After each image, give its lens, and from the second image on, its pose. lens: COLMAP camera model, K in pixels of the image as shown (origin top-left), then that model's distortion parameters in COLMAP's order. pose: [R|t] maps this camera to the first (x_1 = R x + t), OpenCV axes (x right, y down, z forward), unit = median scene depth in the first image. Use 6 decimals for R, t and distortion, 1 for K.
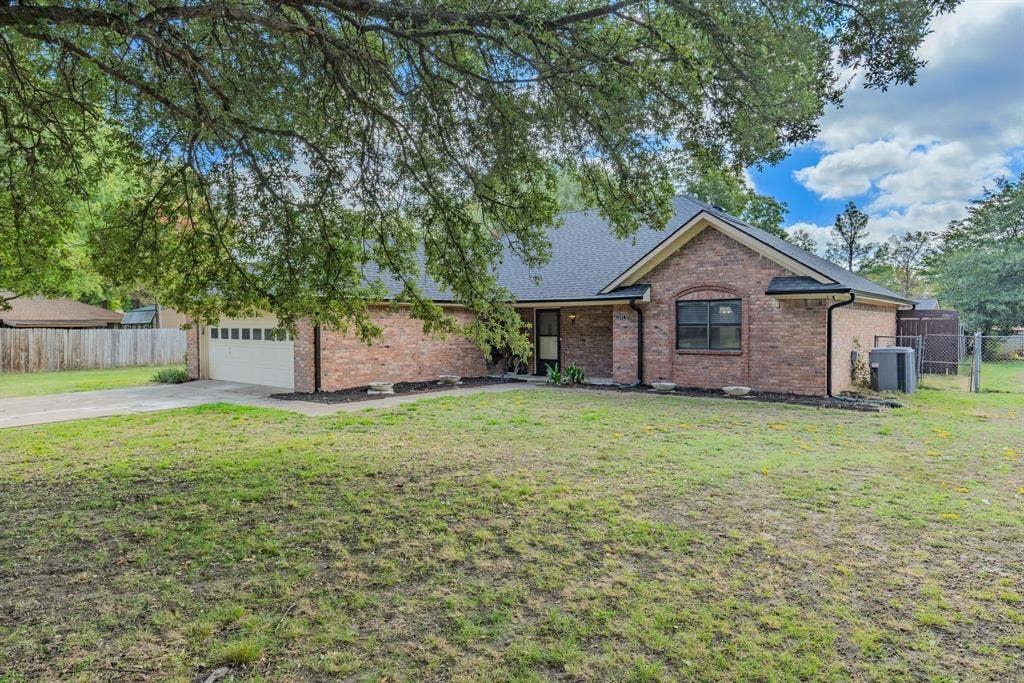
lens RADIAL K [[691.8, 0, 503.5], [0, 691.8, 361.2], [0, 0, 1]] dist [-0.002936, -0.000492]
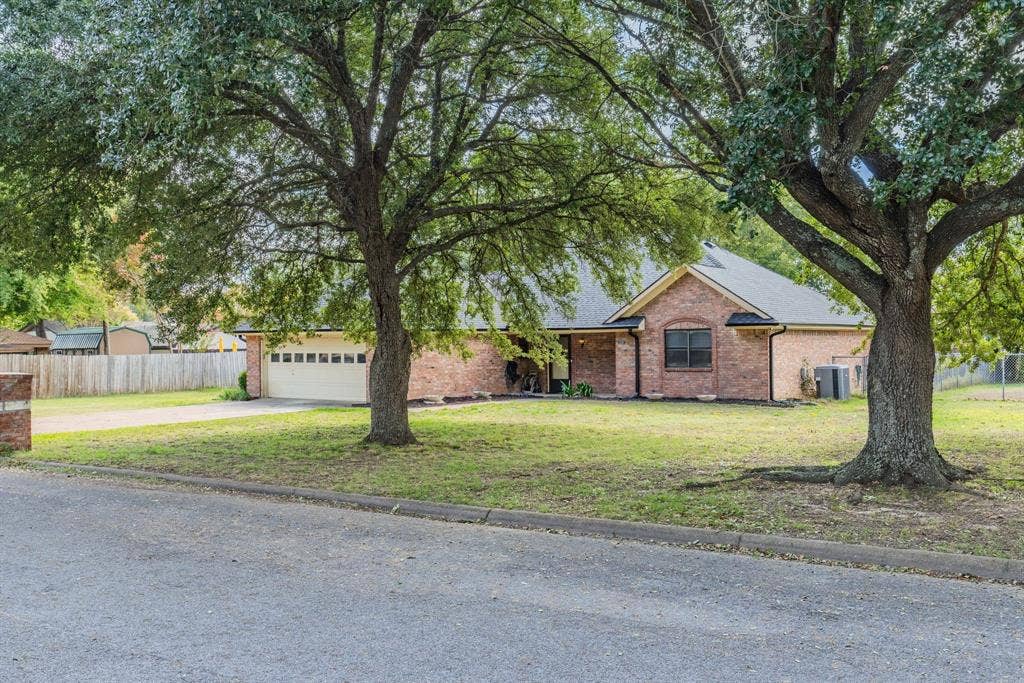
lens RADIAL K [[970.0, 0, 512.0], [0, 970.0, 341.5], [0, 0, 1]] dist [0.009389, -0.003200]
pose [[0.999224, -0.005322, 0.039021, -0.098443], [0.007552, 0.998333, -0.057219, 0.034075], [-0.038652, 0.057469, 0.997599, -0.756577]]
